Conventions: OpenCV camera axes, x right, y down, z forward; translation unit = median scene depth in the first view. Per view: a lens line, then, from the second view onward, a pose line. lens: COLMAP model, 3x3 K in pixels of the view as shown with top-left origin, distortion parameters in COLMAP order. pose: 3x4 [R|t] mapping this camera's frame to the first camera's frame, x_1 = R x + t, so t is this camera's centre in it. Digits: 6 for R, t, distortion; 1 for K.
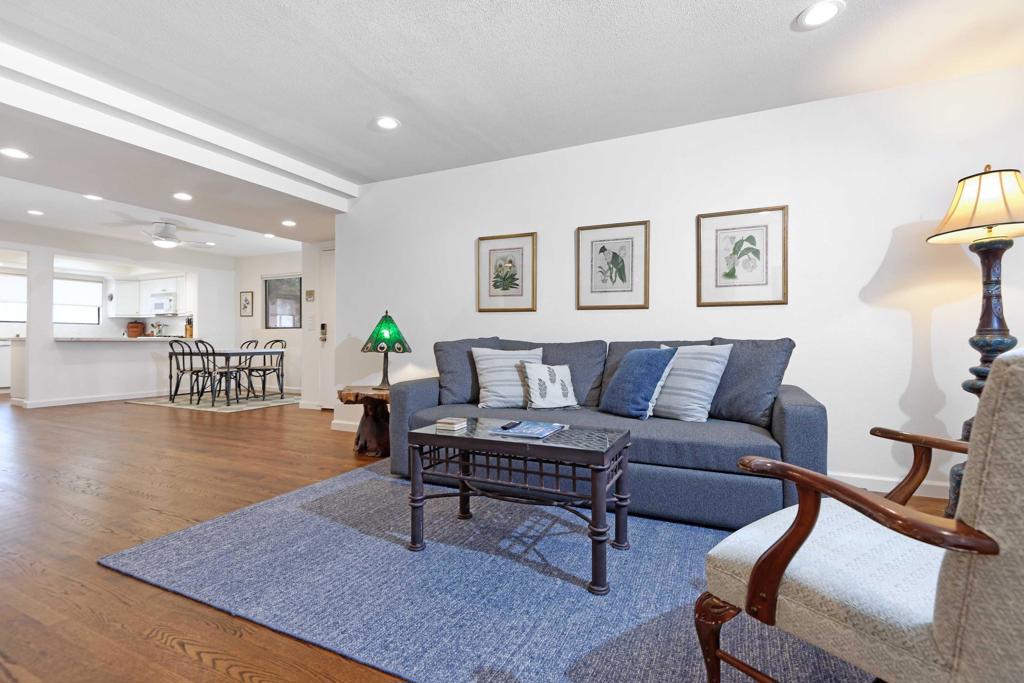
lens RADIAL K [[463.5, 0, 512.0], [0, 463.5, 341.5], [0, 0, 1]] dist [0.008456, -0.000847]
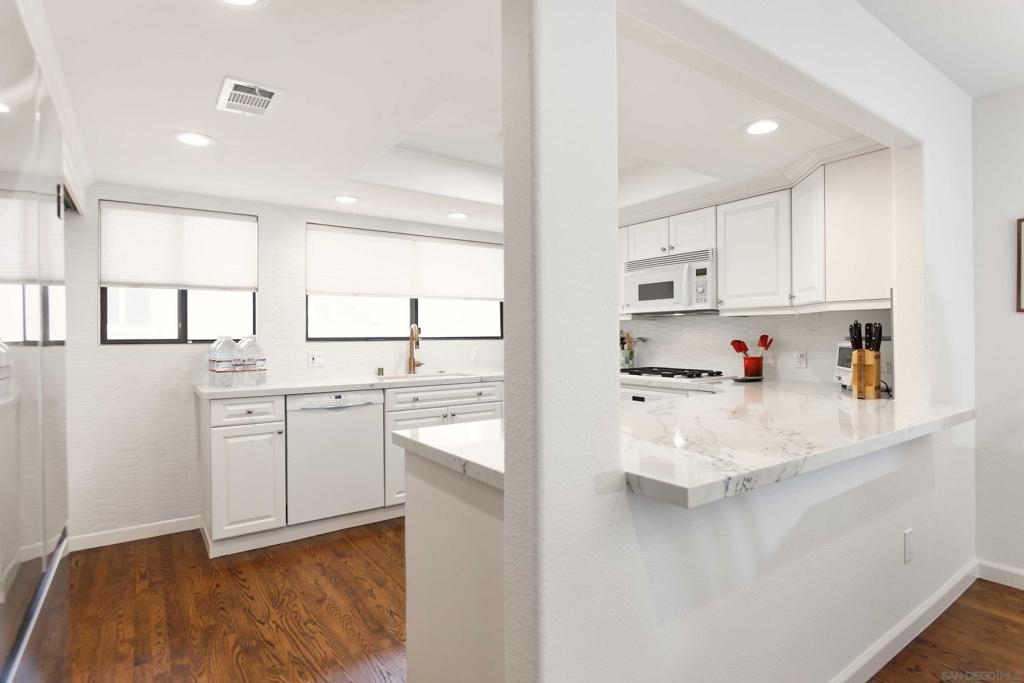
lens RADIAL K [[518.2, 0, 512.0], [0, 518.2, 341.5], [0, 0, 1]] dist [-0.000394, 0.000099]
pose [[0.872107, -0.000525, -0.489315, -0.662813], [0.002644, 0.999990, 0.003639, -0.037980], [0.489308, -0.004468, 0.872099, 0.588690]]
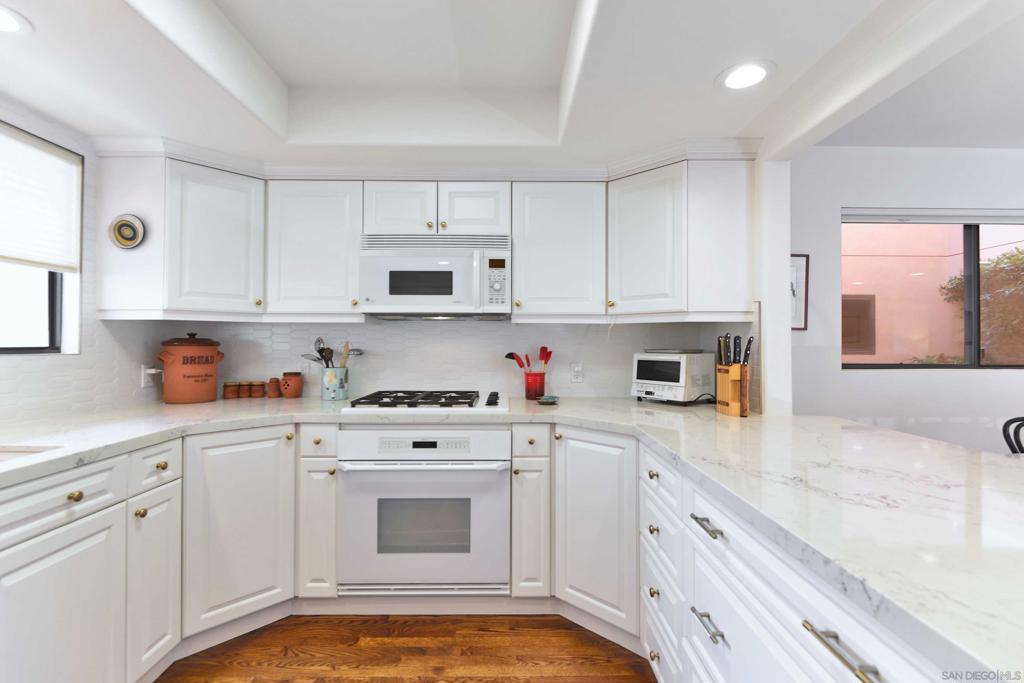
lens RADIAL K [[467.6, 0, 512.0], [0, 467.6, 341.5], [0, 0, 1]] dist [-0.001625, -0.000541]
pose [[0.897437, 0.003388, 0.441130, -0.836800], [0.001706, 0.999936, -0.011150, -0.040962], [-0.441140, 0.010759, 0.897374, 0.754360]]
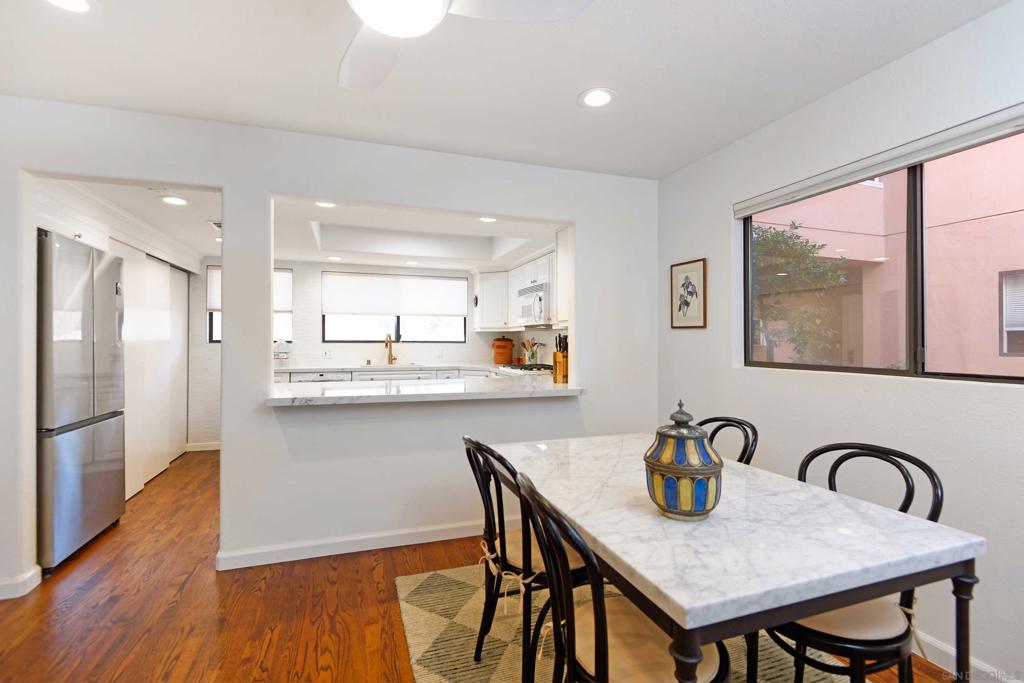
lens RADIAL K [[463.5, 0, 512.0], [0, 463.5, 341.5], [0, 0, 1]] dist [0.008456, -0.000847]
pose [[0.706163, 0.005234, -0.708030, -0.391175], [-0.010624, 0.999938, -0.003204, -0.039248], [0.707970, 0.009785, 0.706175, 0.614030]]
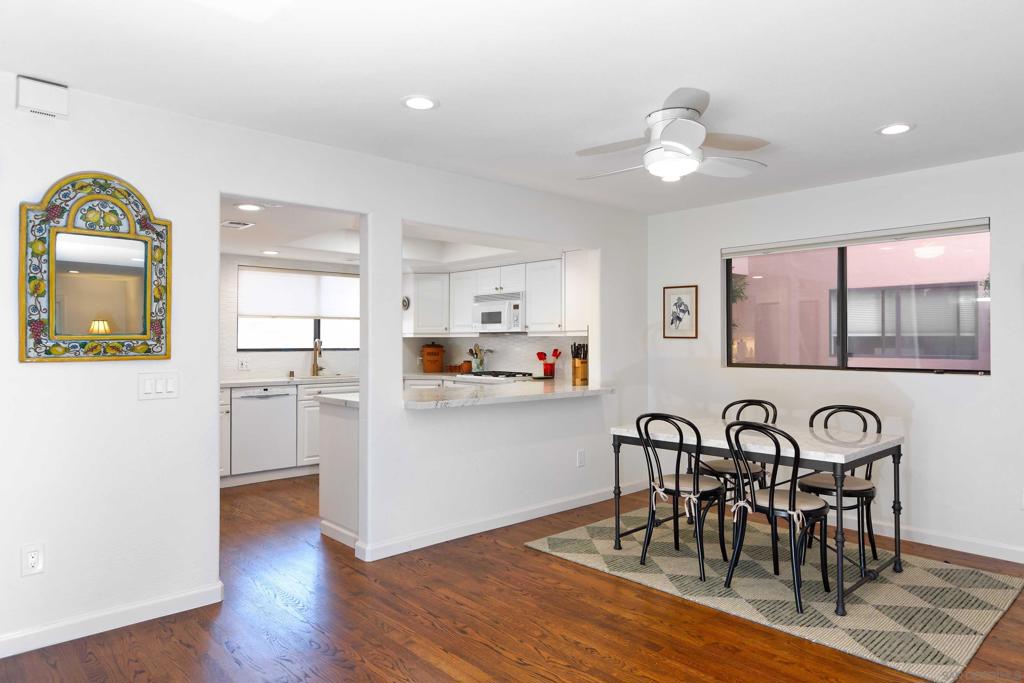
lens RADIAL K [[632.5, 0, 512.0], [0, 632.5, 341.5], [0, 0, 1]] dist [0.004160, 0.001422]
pose [[0.929264, 0.000153, -0.369417, -0.470487], [-0.003805, 0.999951, -0.009156, -0.042601], [0.369397, 0.009914, 0.929219, 0.333384]]
